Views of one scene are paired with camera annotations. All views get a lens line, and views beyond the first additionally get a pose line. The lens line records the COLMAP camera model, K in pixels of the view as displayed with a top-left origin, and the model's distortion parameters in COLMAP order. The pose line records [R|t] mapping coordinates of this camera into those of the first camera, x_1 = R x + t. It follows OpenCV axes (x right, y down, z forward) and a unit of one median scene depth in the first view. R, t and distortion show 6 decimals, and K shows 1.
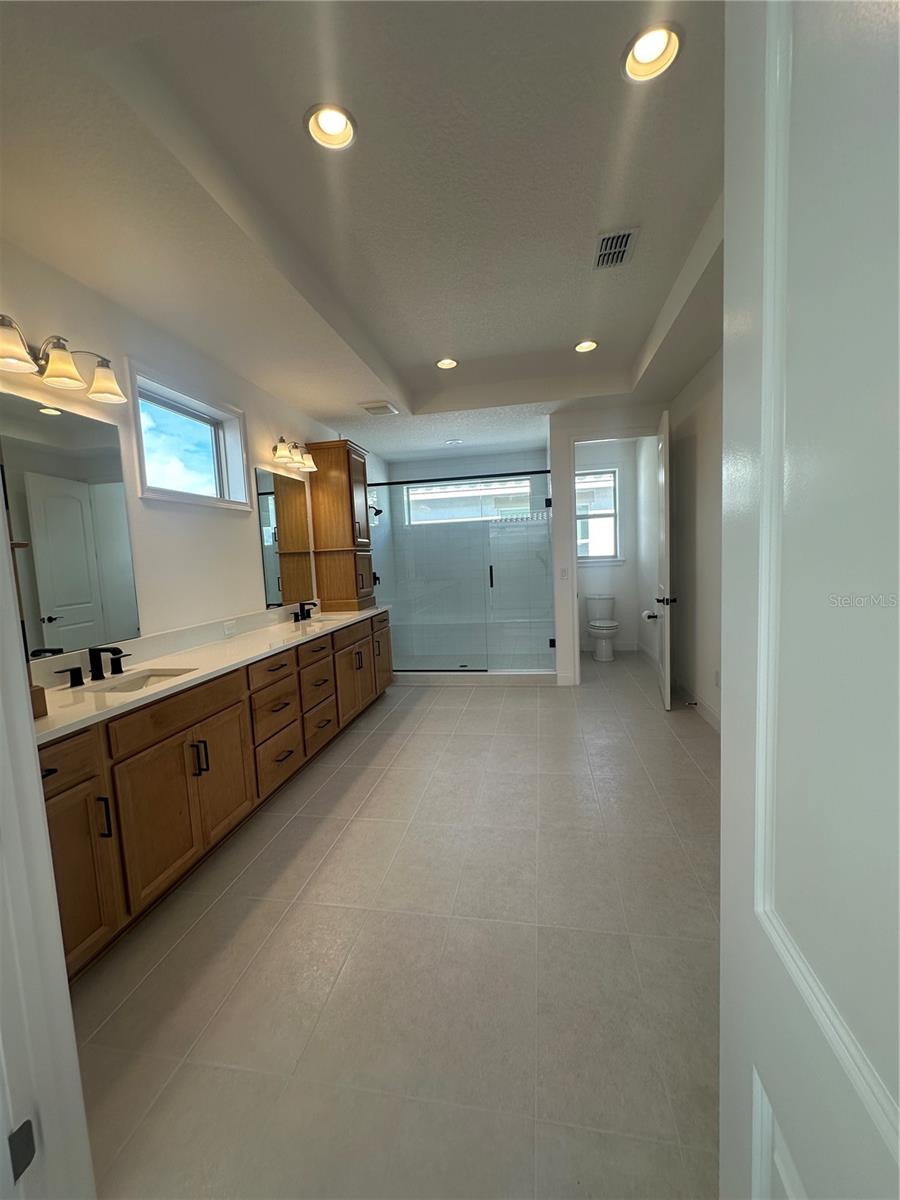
lens RADIAL K [[480.4, 0, 457.3], [0, 480.4, 600.1], [0, 0, 1]] dist [-0.006619, 0.001889]
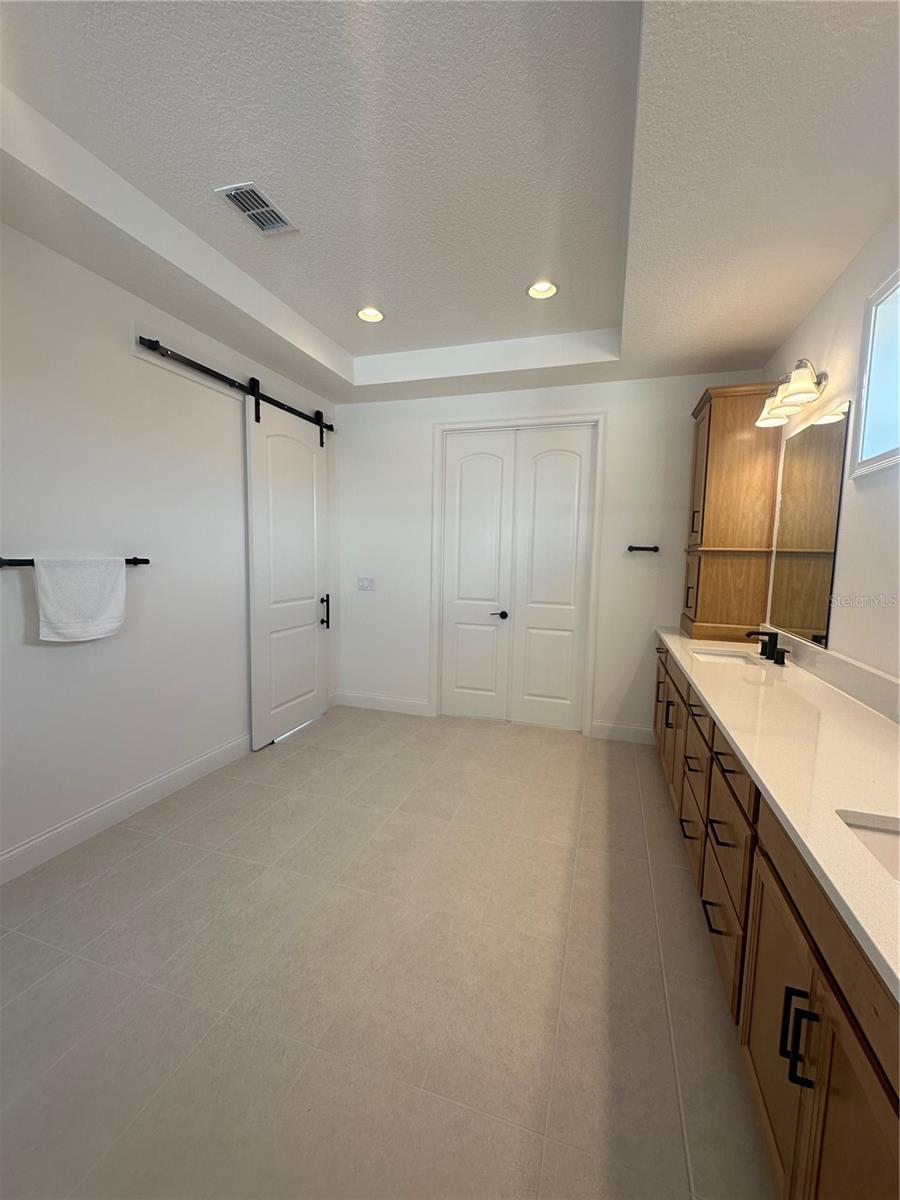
lens RADIAL K [[480.4, 0, 454.7], [0, 480.4, 601.3], [0, 0, 1]] dist [-0.006619, 0.001889]
pose [[-0.989043, 0.020673, 0.146170, -0.096762], [0.047401, 0.982189, 0.181819, -0.144550], [-0.139808, 0.186755, -0.972407, 1.373868]]
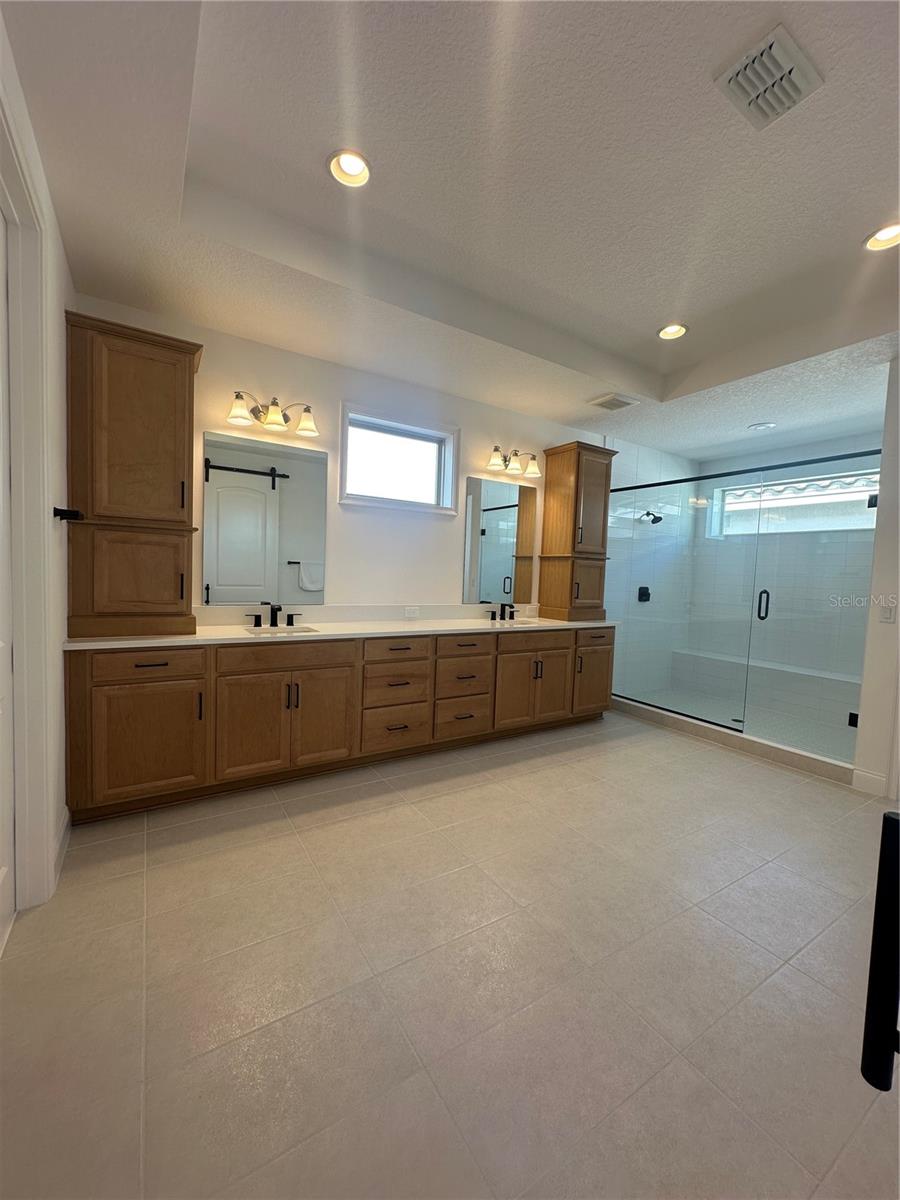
lens RADIAL K [[480.4, 0, 444.5], [0, 480.4, 597.8], [0, 0, 1]] dist [-0.006619, 0.001889]
pose [[0.670311, 0.112356, -0.733525, 0.409969], [-0.137315, 0.990181, 0.026186, -0.018386], [0.729265, 0.083171, 0.679157, 0.229622]]
